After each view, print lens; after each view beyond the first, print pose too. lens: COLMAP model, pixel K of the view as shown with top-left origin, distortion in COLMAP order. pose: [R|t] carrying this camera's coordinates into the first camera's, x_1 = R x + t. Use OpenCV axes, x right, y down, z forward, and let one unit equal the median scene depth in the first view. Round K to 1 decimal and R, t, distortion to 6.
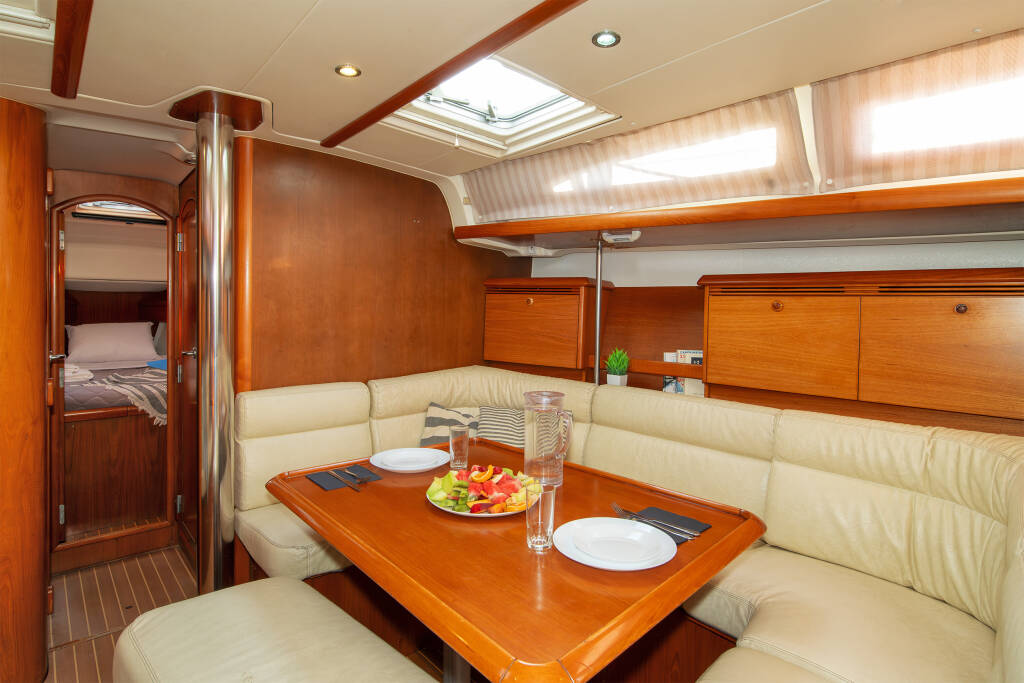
lens RADIAL K [[578.8, 0, 511.4], [0, 578.8, 302.6], [0, 0, 1]] dist [0.002733, 0.000412]
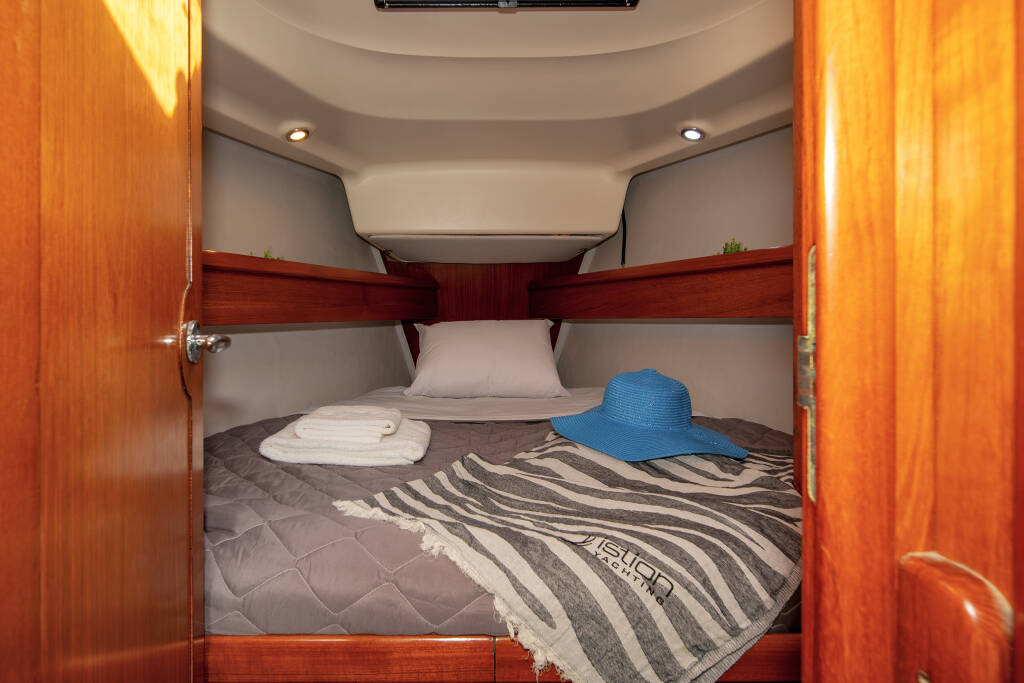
lens RADIAL K [[531.1, 0, 512.3], [0, 531.1, 319.8], [0, 0, 1]] dist [0.001440, 0.000333]
pose [[0.825186, -0.011802, -0.564737, -0.433069], [0.006611, 0.999915, -0.011236, 0.043266], [0.564822, 0.005538, 0.825194, 0.670530]]
